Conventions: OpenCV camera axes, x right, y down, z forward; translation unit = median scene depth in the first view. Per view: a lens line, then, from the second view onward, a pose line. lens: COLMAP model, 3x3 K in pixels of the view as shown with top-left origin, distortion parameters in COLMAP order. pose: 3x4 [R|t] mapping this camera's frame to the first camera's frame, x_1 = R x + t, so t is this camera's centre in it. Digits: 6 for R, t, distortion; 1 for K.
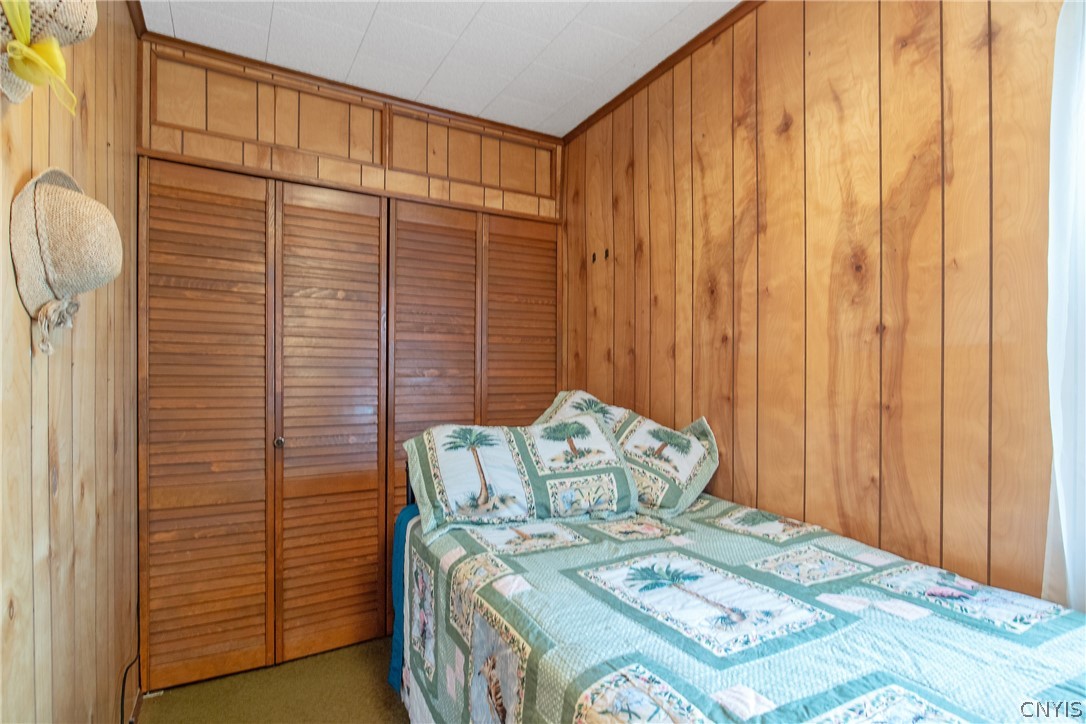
lens RADIAL K [[556.0, 0, 551.8], [0, 556.0, 381.6], [0, 0, 1]] dist [-0.009746, 0.000631]
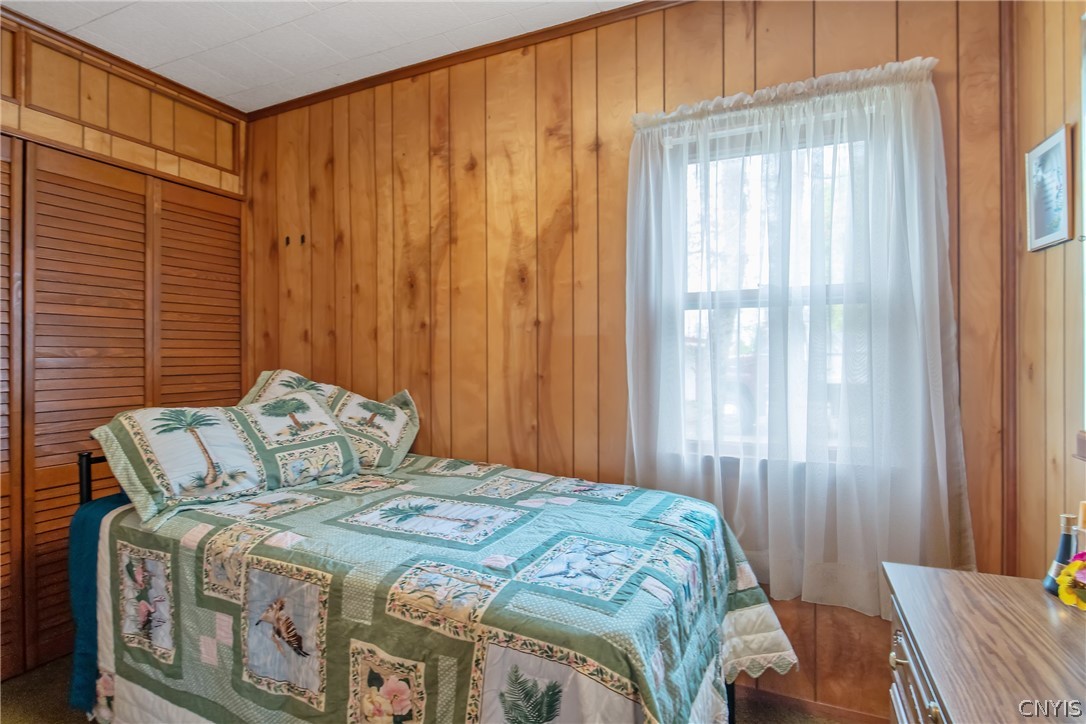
lens RADIAL K [[544.9, 0, 545.3], [0, 544.9, 360.2], [0, 0, 1]] dist [-0.001927, -0.000042]
pose [[0.809678, -0.007167, 0.586831, -0.207951], [0.007268, 0.999971, 0.002185, -0.000239], [-0.586830, 0.002496, 0.809706, -0.156705]]
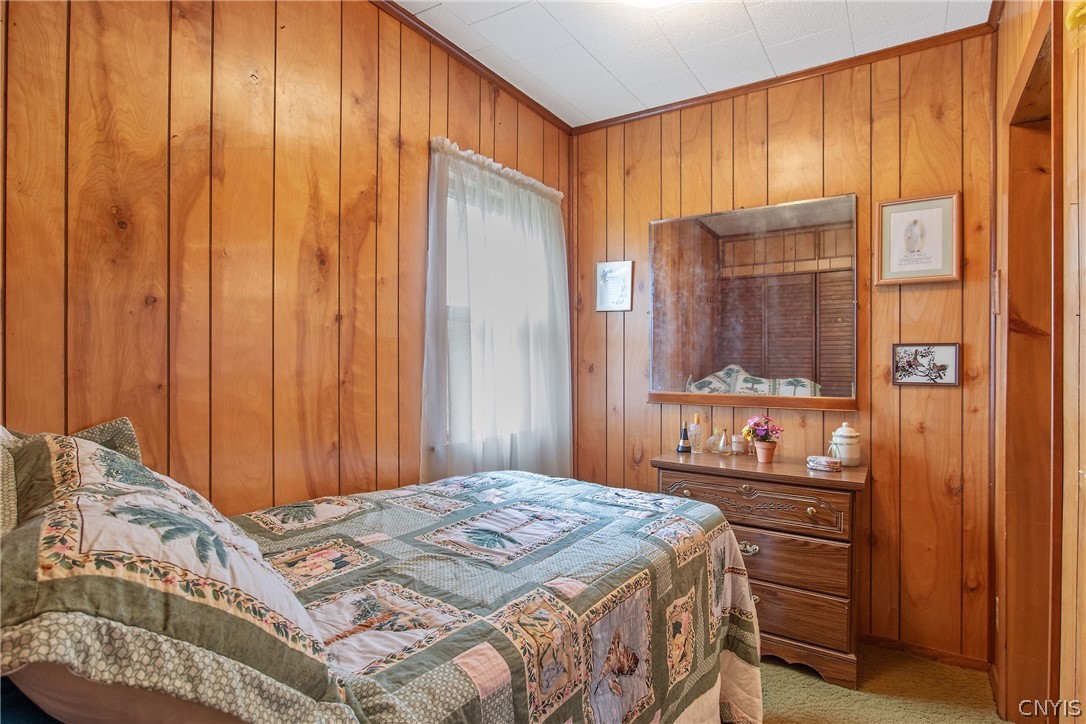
lens RADIAL K [[544.9, 0, 545.3], [0, 544.9, 360.2], [0, 0, 1]] dist [-0.001927, -0.000042]
pose [[-0.451872, 0.000323, 0.892083, -0.604206], [0.002798, 0.999996, 0.001055, -0.002137], [-0.892079, 0.002973, -0.451871, 1.016451]]
